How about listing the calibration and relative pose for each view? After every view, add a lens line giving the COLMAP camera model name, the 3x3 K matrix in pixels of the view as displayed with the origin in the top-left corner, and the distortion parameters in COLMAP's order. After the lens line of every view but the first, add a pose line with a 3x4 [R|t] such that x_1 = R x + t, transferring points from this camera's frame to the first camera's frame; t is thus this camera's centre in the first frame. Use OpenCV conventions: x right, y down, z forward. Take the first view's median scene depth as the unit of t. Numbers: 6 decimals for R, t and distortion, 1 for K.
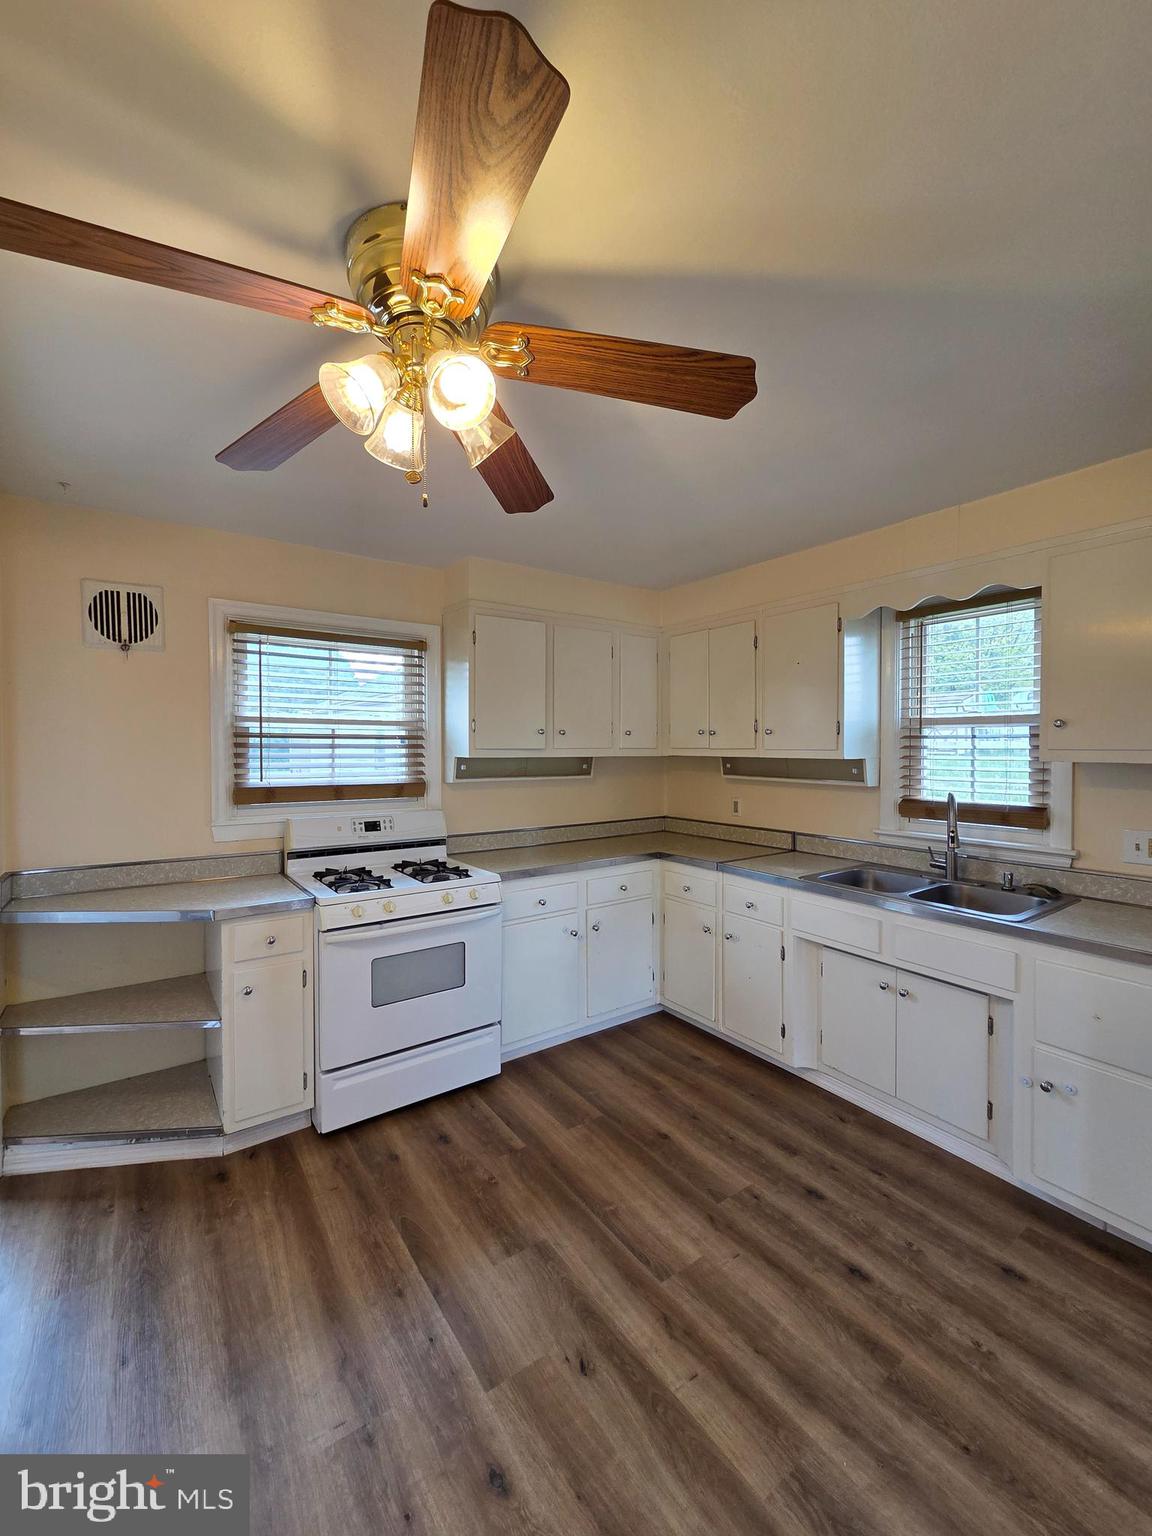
lens RADIAL K [[626.6, 0, 565.3], [0, 626.6, 755.7], [0, 0, 1]] dist [0.000427, -0.001475]
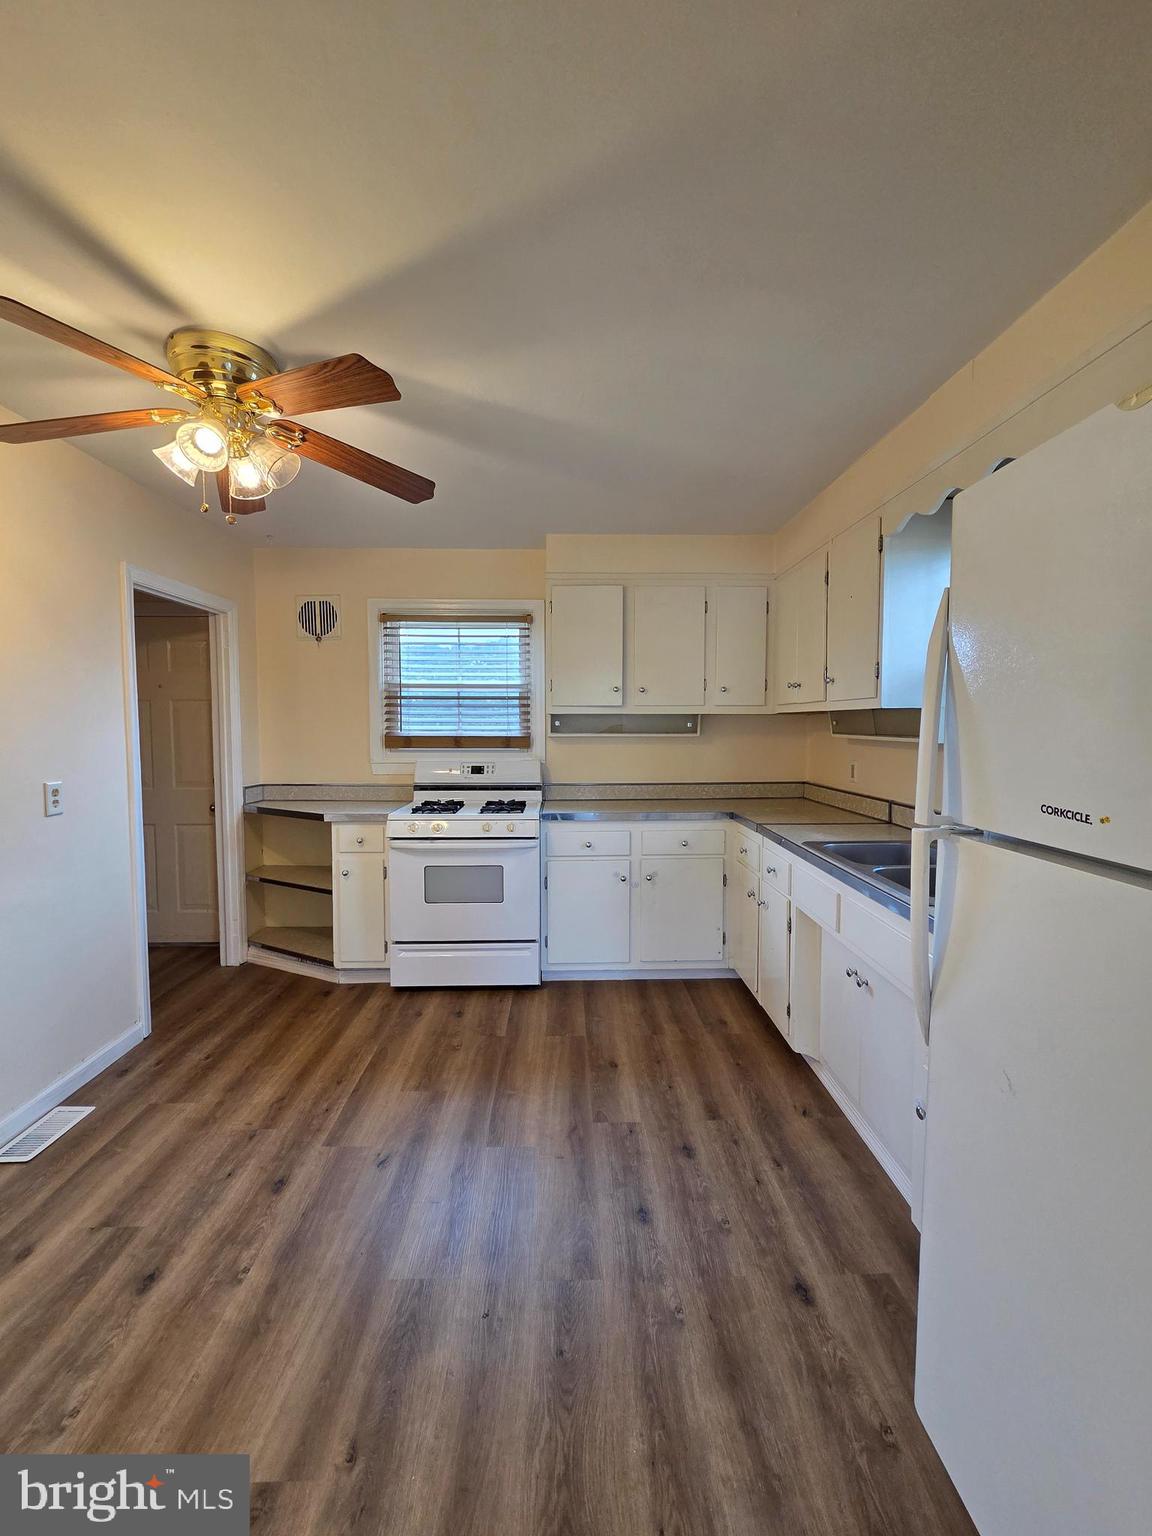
lens RADIAL K [[626.6, 0, 573.0], [0, 626.6, 759.7], [0, 0, 1]] dist [0.000427, -0.001475]
pose [[0.831134, 0.029259, -0.555302, 0.598470], [-0.006216, 0.999041, 0.043336, 0.042513], [0.556038, -0.032566, 0.830519, 0.090716]]
